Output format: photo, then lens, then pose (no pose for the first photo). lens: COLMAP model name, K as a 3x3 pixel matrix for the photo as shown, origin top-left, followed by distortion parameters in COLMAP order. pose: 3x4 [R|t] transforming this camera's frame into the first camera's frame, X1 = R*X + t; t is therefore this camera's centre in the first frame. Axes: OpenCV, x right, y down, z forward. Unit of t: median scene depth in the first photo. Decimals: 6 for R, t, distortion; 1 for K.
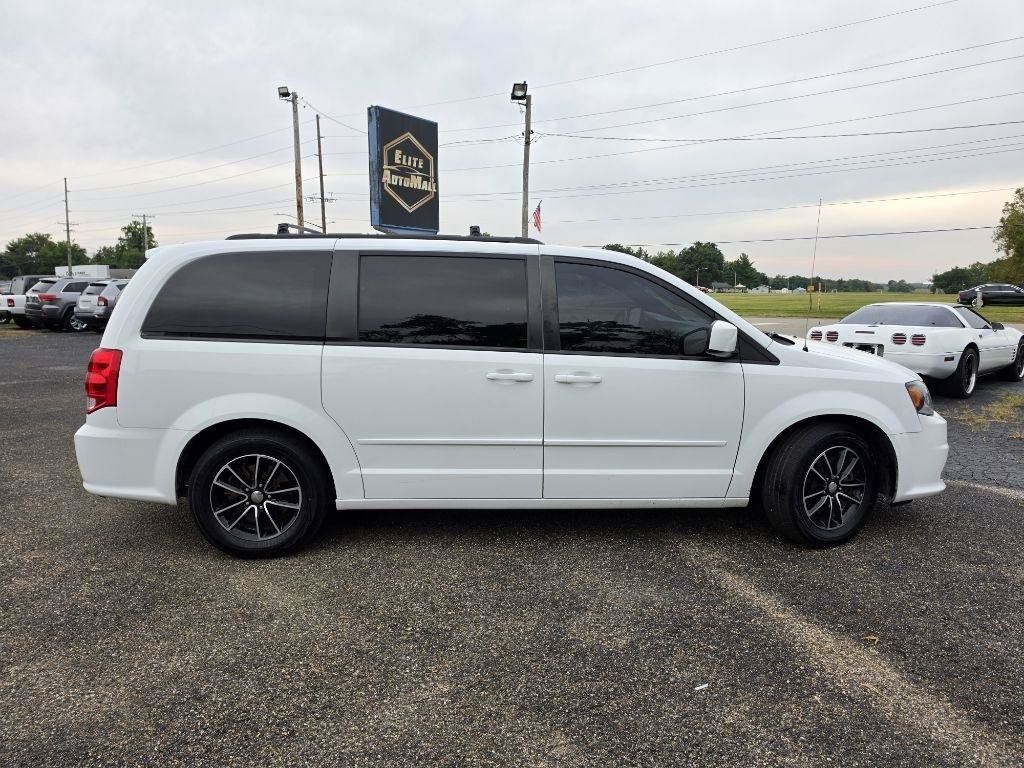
lens RADIAL K [[717.8, 0, 518.2], [0, 717.8, 383.0], [0, 0, 1]] dist [0.072587, -0.099972]
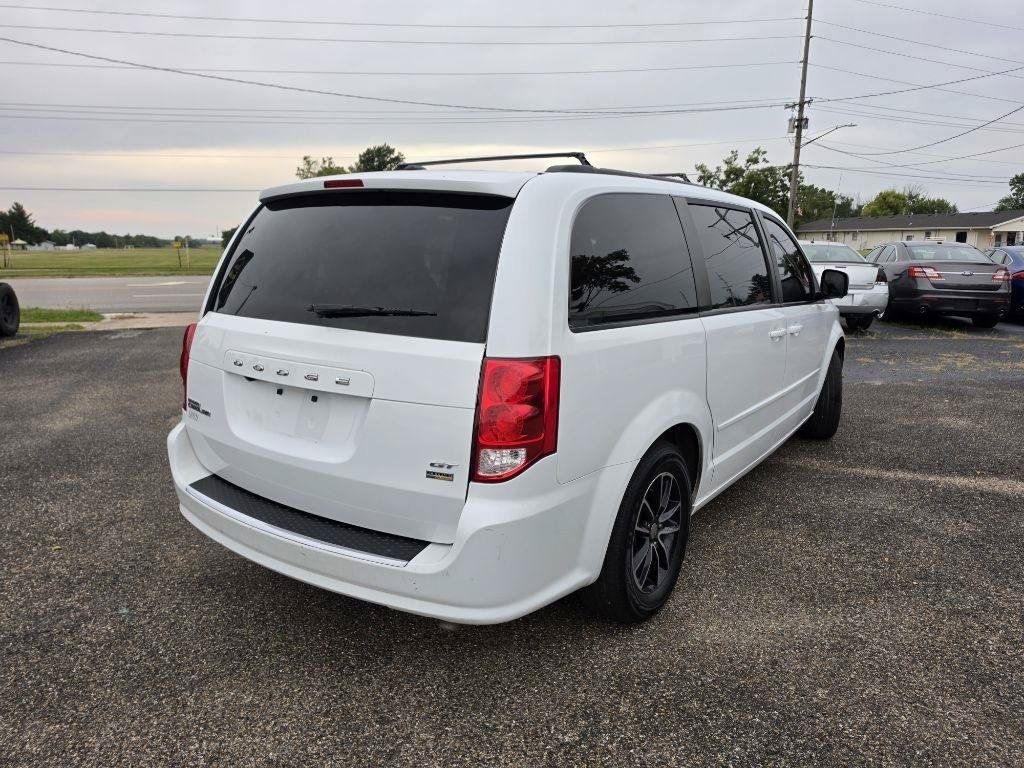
lens RADIAL K [[715.2, 0, 534.8], [0, 715.2, 376.4], [0, 0, 1]] dist [0.056619, -0.055244]
pose [[0.592930, -0.150305, 0.791102, -0.254114], [0.109821, 0.988340, 0.105468, -0.022755], [-0.797730, 0.024345, 0.602523, 0.168121]]
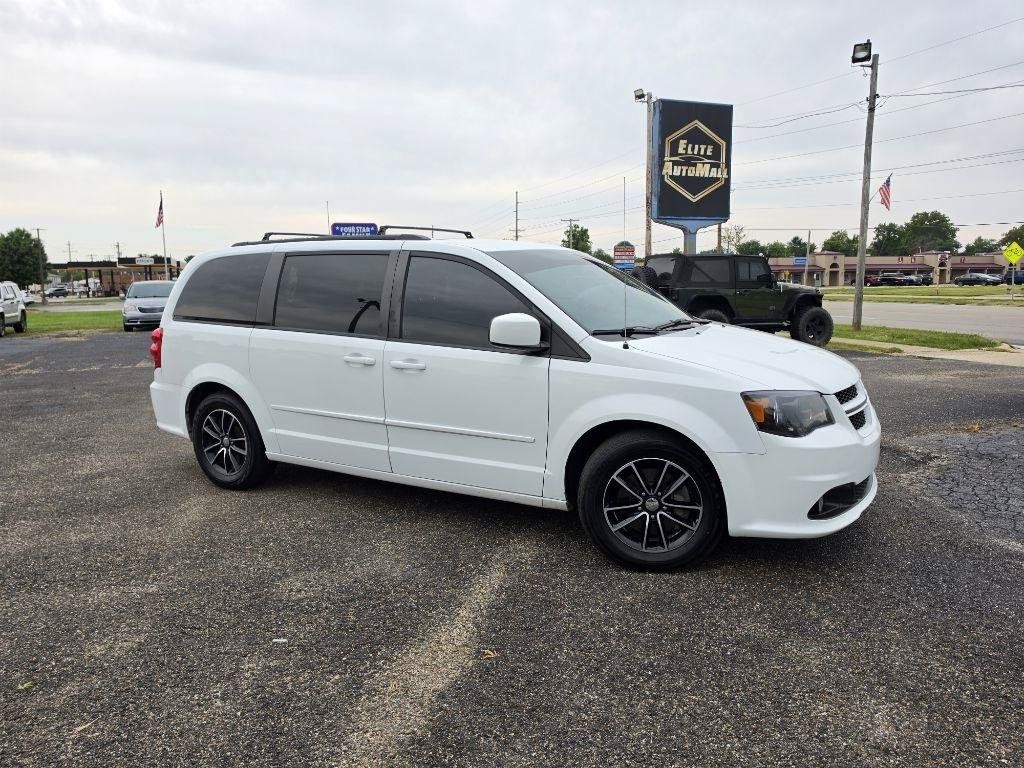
lens RADIAL K [[716.0, 0, 512.0], [0, 716.0, 384.0], [0, 0, 1]] dist [0.052545, -0.065542]
pose [[0.831650, 0.065007, -0.551483, 0.204901], [-0.057653, 0.997865, 0.030683, -0.004983], [0.552300, 0.006278, 0.833622, 0.048574]]
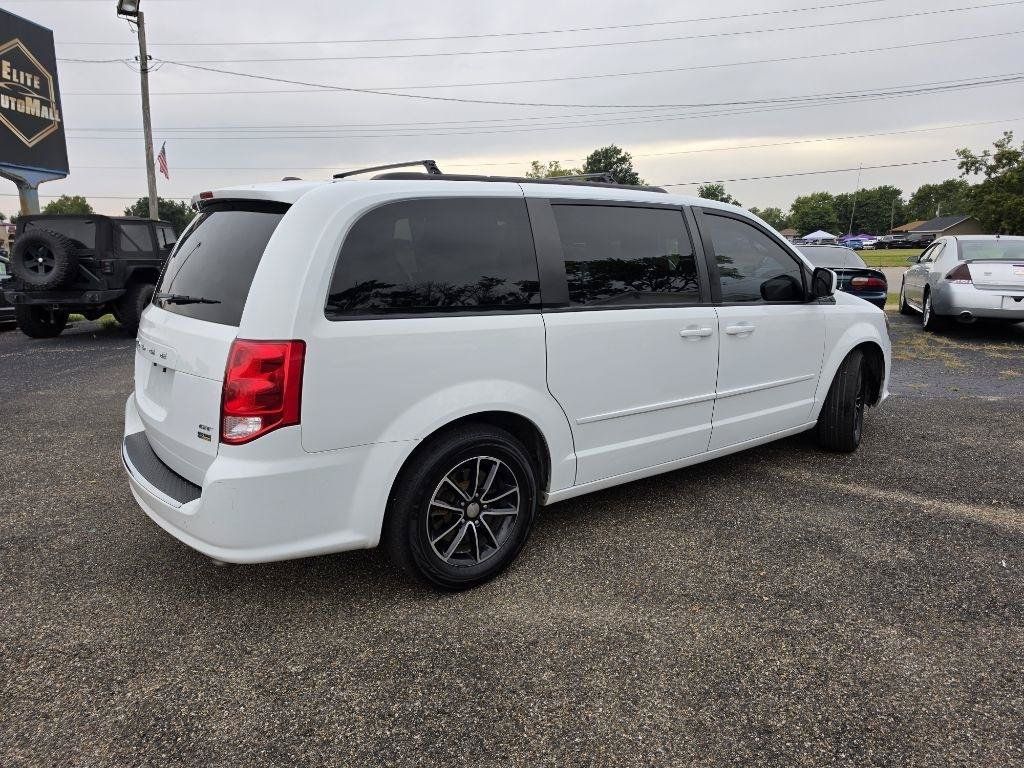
lens RADIAL K [[715.2, 0, 534.8], [0, 715.2, 376.4], [0, 0, 1]] dist [0.056619, -0.055244]
pose [[0.809230, -0.117194, 0.575684, -0.190734], [0.089582, 0.993057, 0.076236, -0.010869], [-0.580622, -0.010122, 0.814110, 0.083228]]
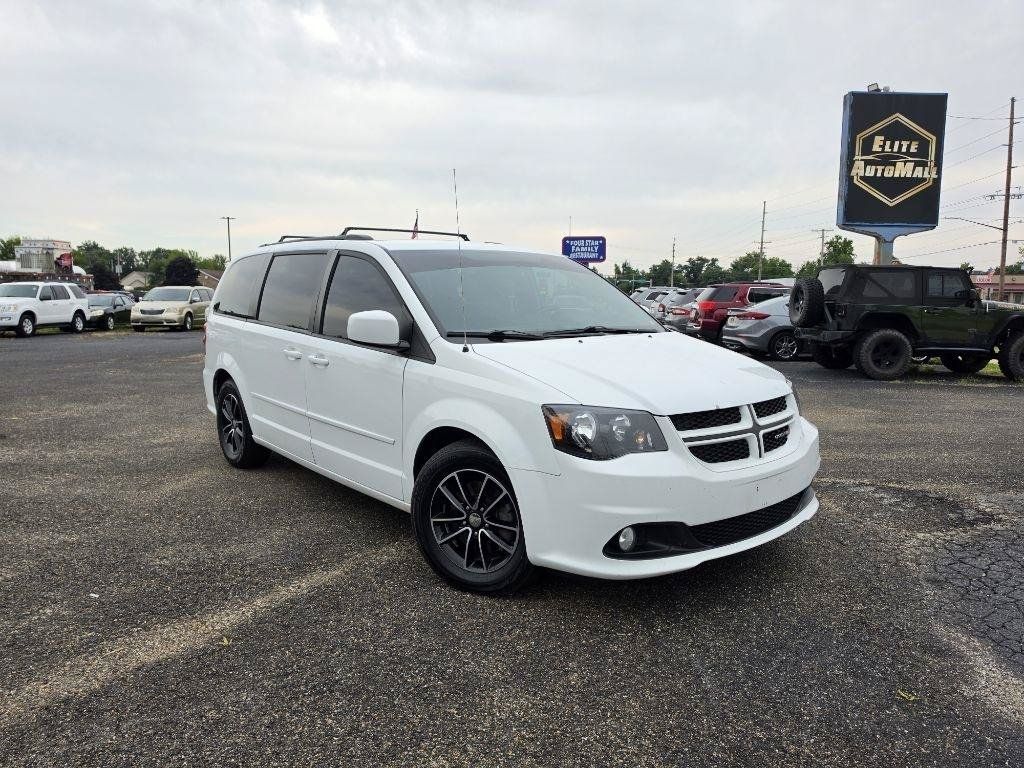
lens RADIAL K [[716.0, 0, 512.0], [0, 716.0, 384.0], [0, 0, 1]] dist [0.052545, -0.065542]
pose [[0.596607, 0.101786, -0.796053, 0.291267], [-0.113939, 0.992619, 0.041527, -0.012374], [0.794405, 0.065926, 0.603801, 0.144148]]
